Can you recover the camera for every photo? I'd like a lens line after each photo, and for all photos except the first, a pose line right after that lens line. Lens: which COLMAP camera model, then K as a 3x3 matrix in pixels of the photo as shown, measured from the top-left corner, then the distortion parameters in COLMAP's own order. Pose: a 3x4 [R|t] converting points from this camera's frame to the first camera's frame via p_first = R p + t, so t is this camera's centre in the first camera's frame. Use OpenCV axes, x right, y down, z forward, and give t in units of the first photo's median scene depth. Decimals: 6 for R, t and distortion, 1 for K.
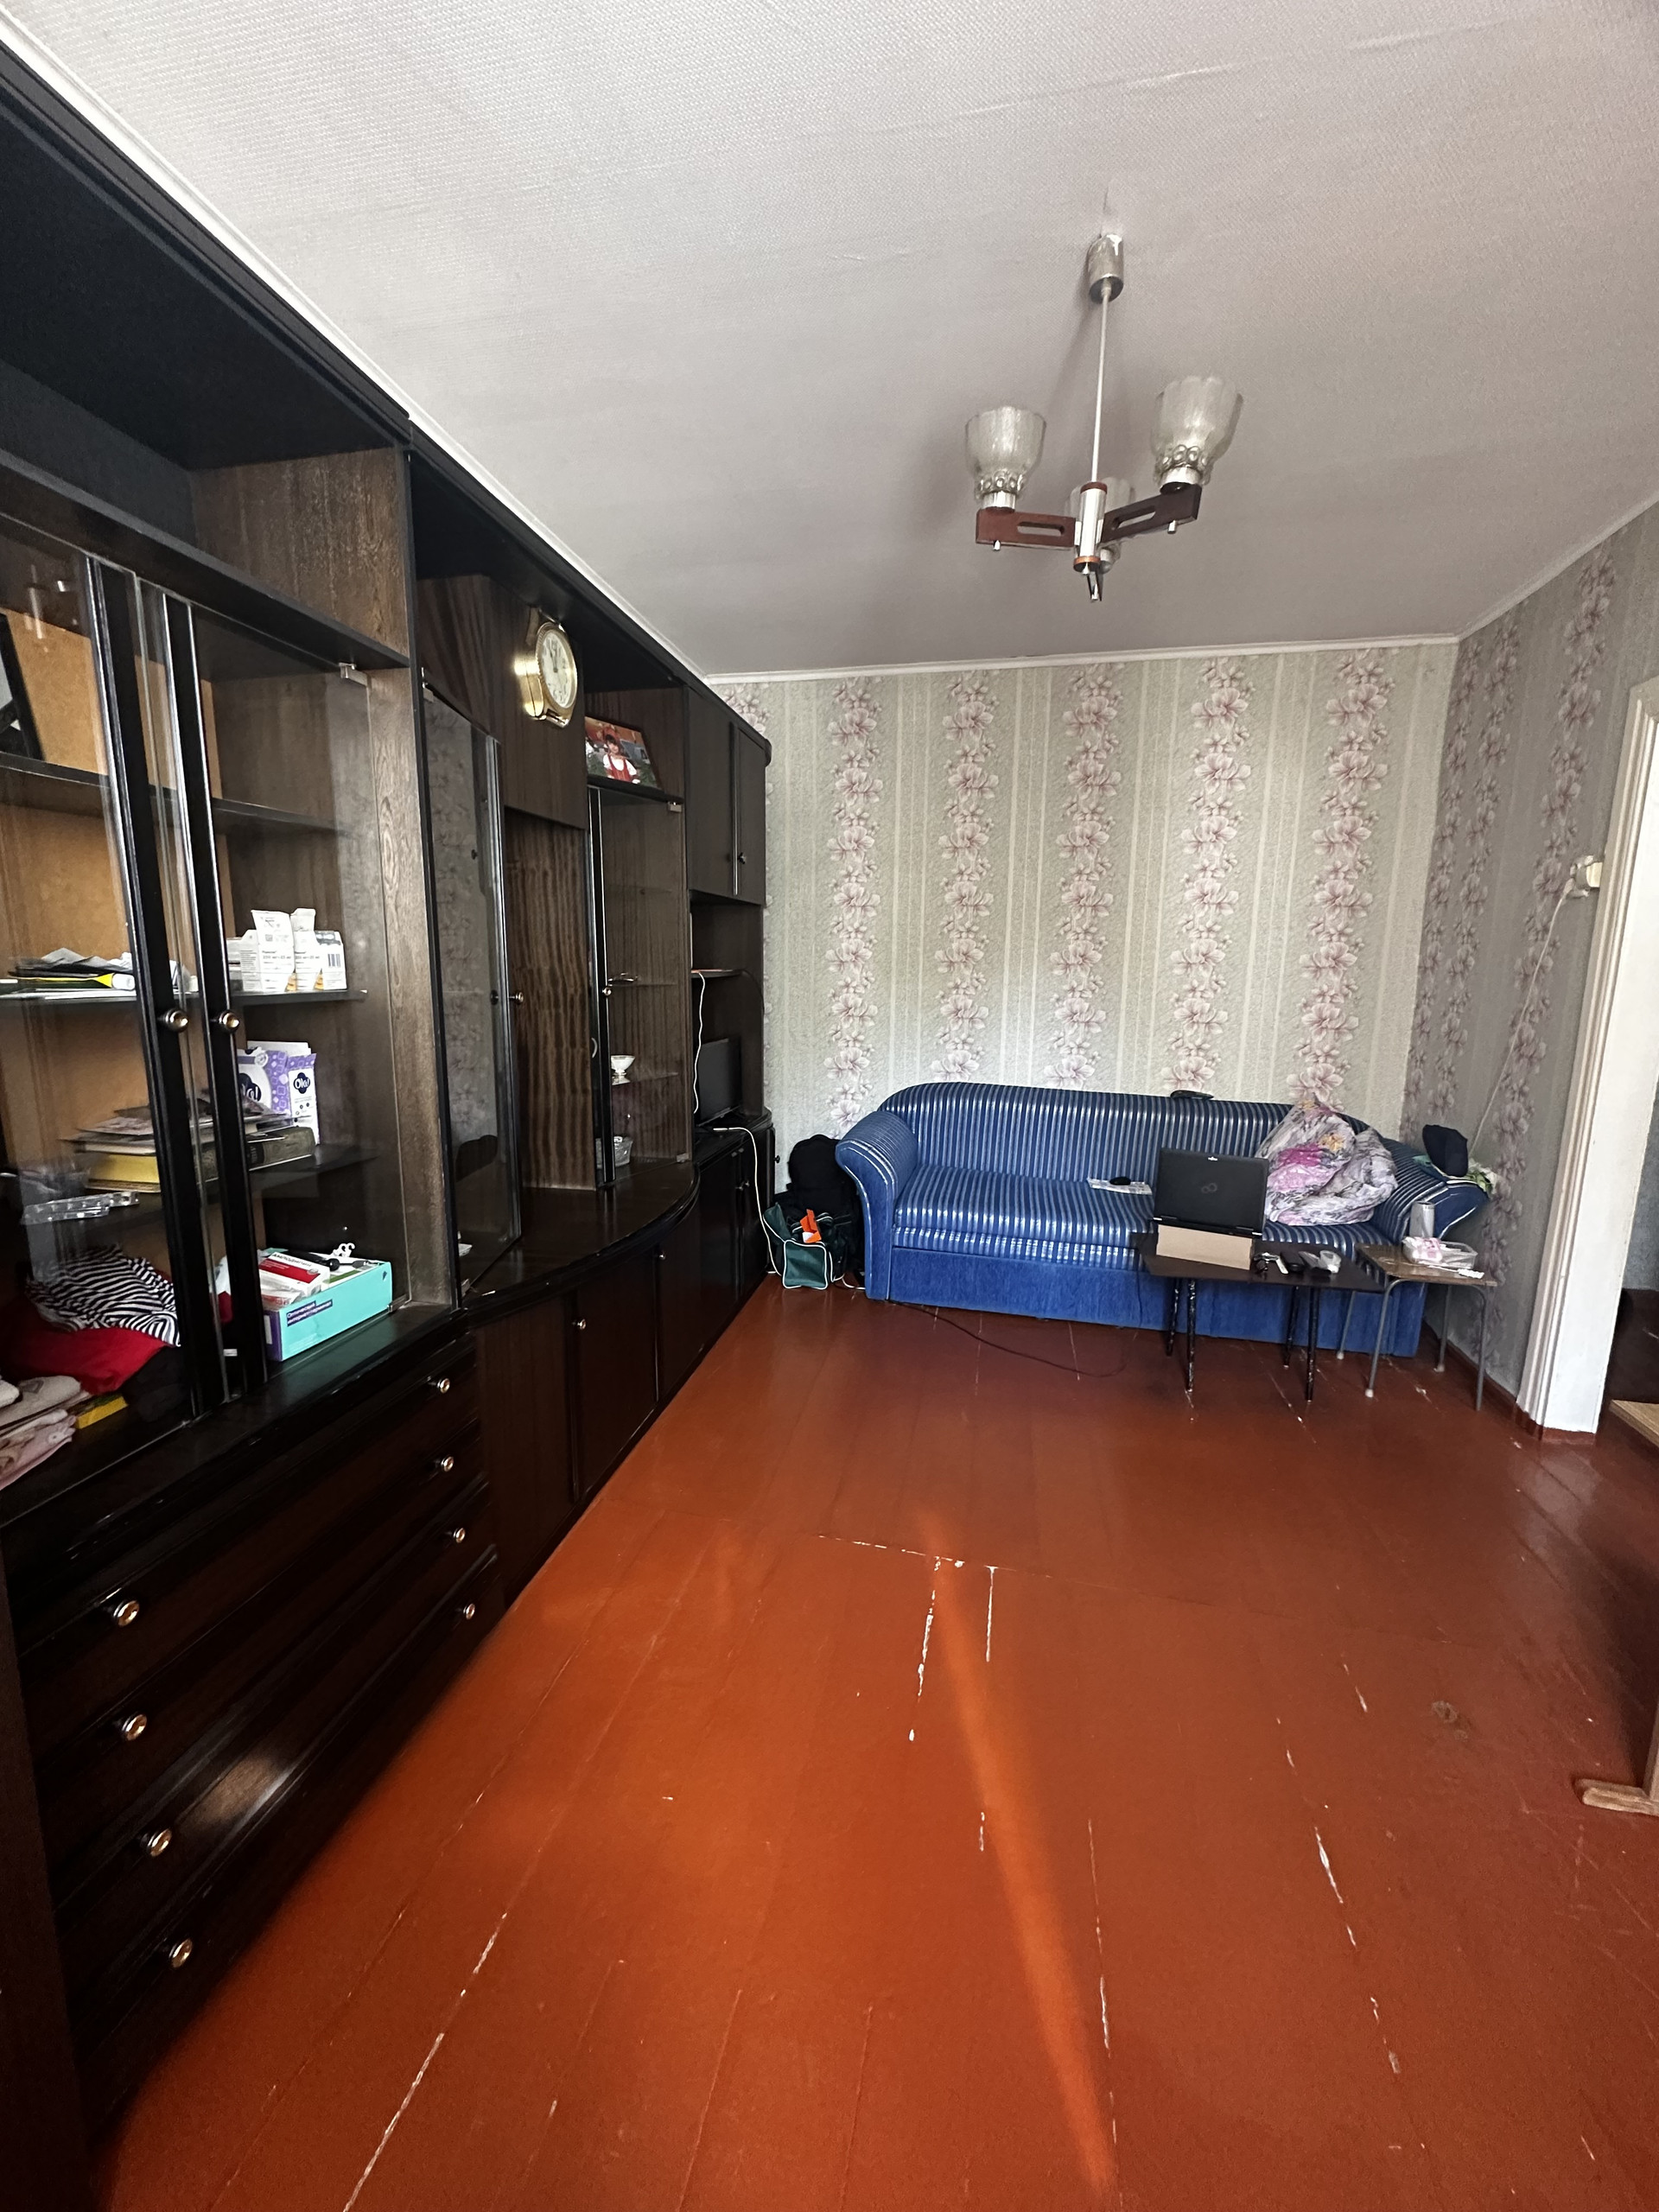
lens RADIAL K [[886.4, 0, 829.5], [0, 886.4, 1106.0], [0, 0, 1]] dist [-0.001346, -0.000266]
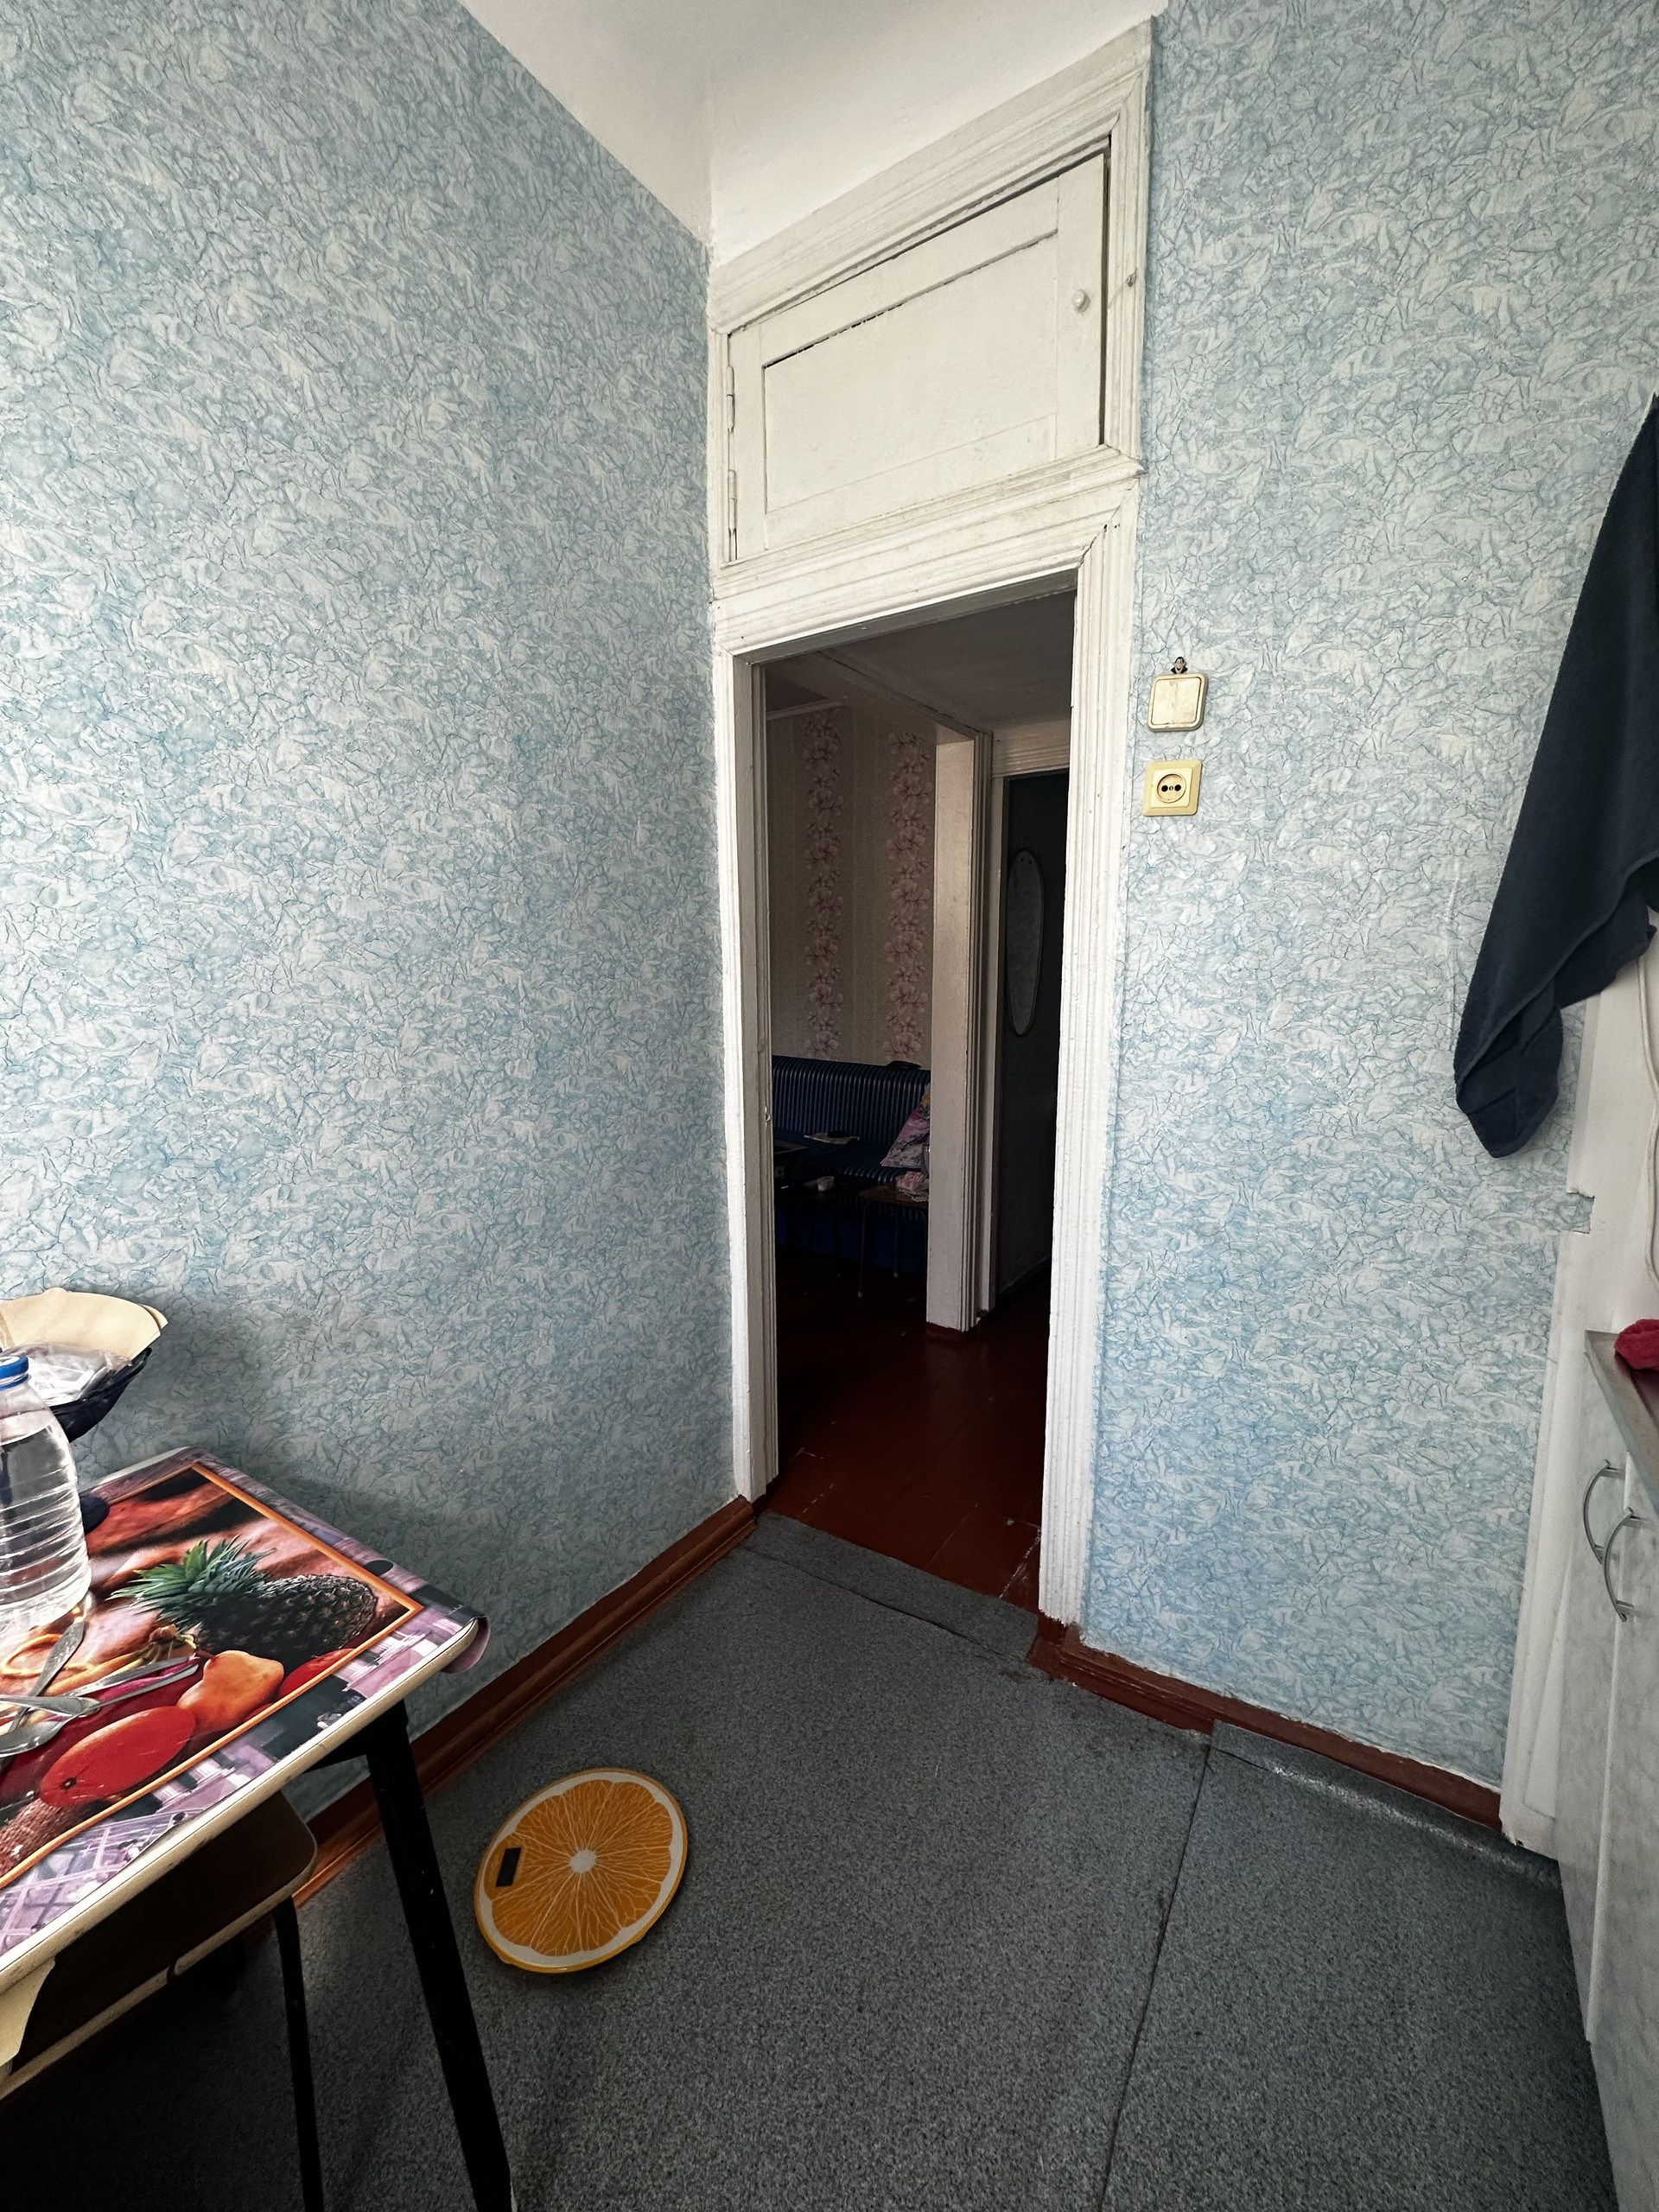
lens RADIAL K [[886.4, 0, 829.5], [0, 886.4, 1106.0], [0, 0, 1]] dist [-0.001346, -0.000266]
pose [[0.926911, 0.032209, -0.373896, 0.755409], [-0.027651, 0.999464, 0.017549, 0.023891], [0.374261, -0.005928, 0.927305, -0.123853]]
